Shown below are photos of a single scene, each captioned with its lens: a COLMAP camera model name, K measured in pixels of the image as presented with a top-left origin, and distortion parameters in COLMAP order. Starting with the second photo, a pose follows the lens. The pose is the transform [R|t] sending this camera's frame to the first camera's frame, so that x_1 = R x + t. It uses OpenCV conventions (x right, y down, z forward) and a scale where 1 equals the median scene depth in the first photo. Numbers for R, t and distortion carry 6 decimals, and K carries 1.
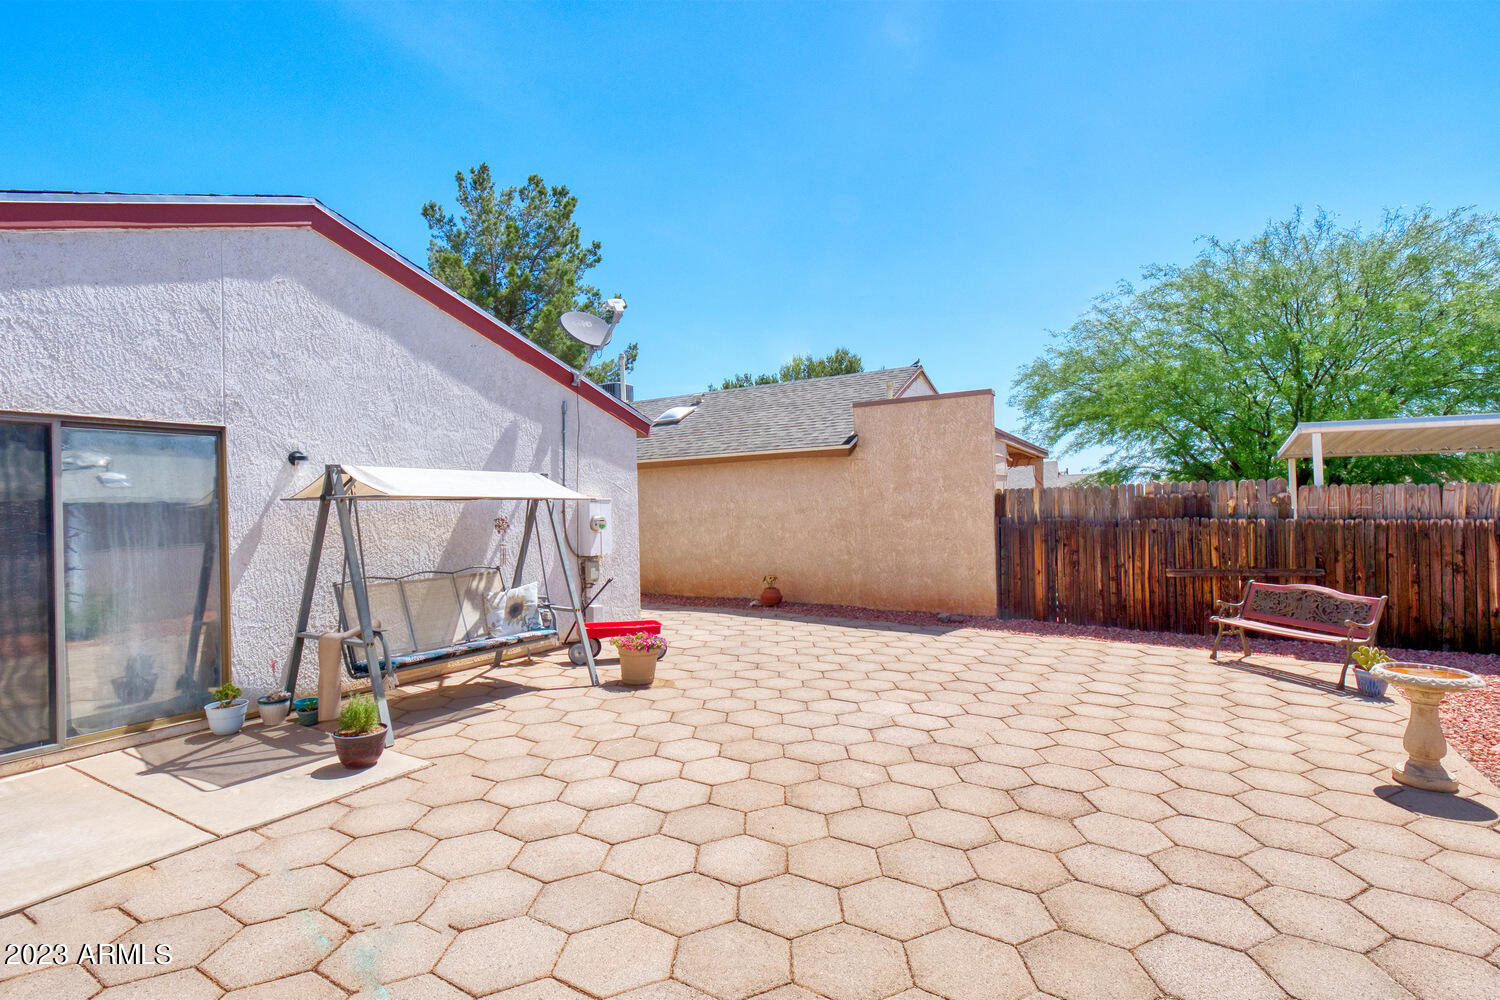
lens RADIAL K [[732.1, 0, 750.0], [0, 732.1, 500.0], [0, 0, 1]] dist [0.010353, 0.000492]
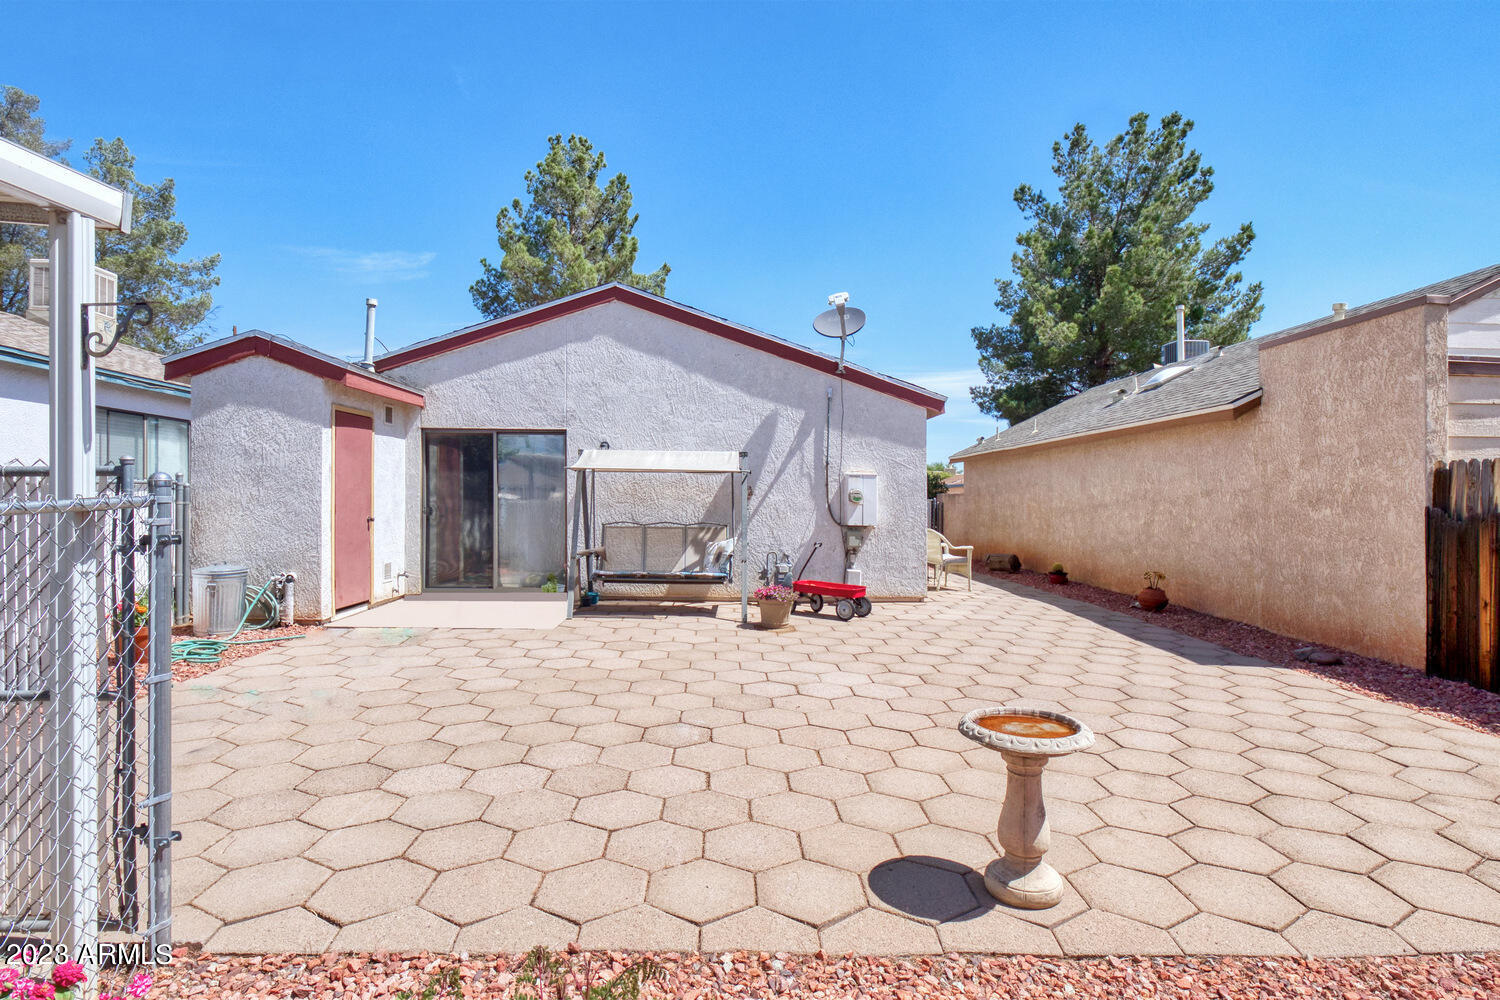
lens RADIAL K [[761.6, 0, 707.6], [0, 761.6, 498.7], [0, 0, 1]] dist [0.002520, 0.000943]
pose [[0.548425, 0.029387, -0.835684, 0.532724], [-0.012235, 0.999557, 0.027120, 0.006146], [0.836111, -0.004648, 0.548541, 0.156209]]
